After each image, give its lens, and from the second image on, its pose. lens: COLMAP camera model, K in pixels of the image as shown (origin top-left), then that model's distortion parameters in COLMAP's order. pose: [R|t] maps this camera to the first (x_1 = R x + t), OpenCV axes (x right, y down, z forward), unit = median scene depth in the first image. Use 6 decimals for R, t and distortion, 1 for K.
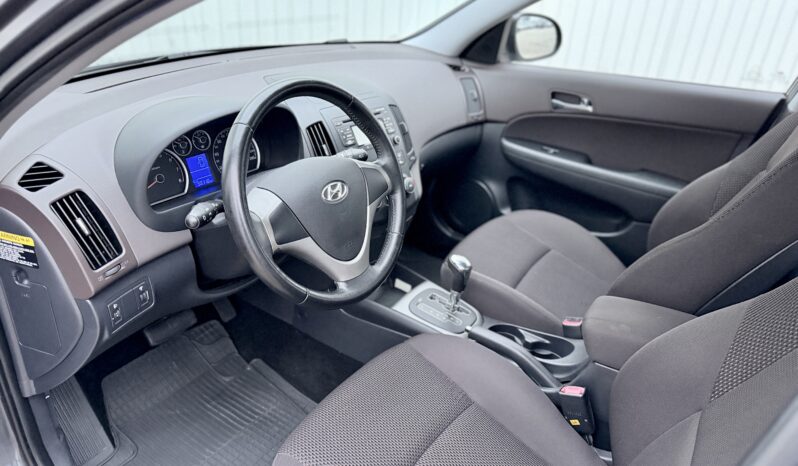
lens RADIAL K [[576.5, 0, 397.4], [0, 576.5, 228.8], [0, 0, 1]] dist [0.071063, -0.055734]
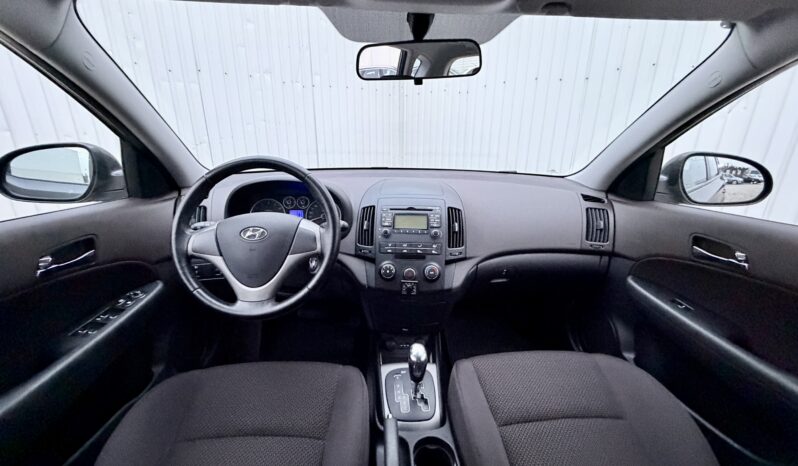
lens RADIAL K [[303.3, 0, 395.3], [0, 303.3, 233.1], [0, 0, 1]] dist [-0.015544, -0.000100]
pose [[0.593574, 0.195251, -0.780735, 0.339120], [-0.335426, 0.941865, -0.019468, -0.087150], [0.731546, 0.273434, 0.624559, 0.412358]]
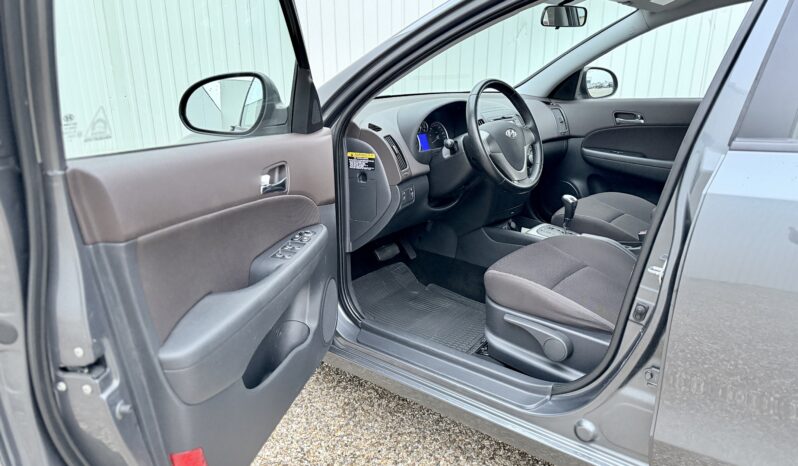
lens RADIAL K [[576.5, 0, 404.6], [0, 576.5, 238.0], [0, 0, 1]] dist [0.071063, -0.055734]
pose [[0.997351, -0.032101, -0.065277, -0.183559], [0.021621, 0.987624, -0.155343, 0.297853], [0.069456, 0.153521, 0.985701, -0.457756]]
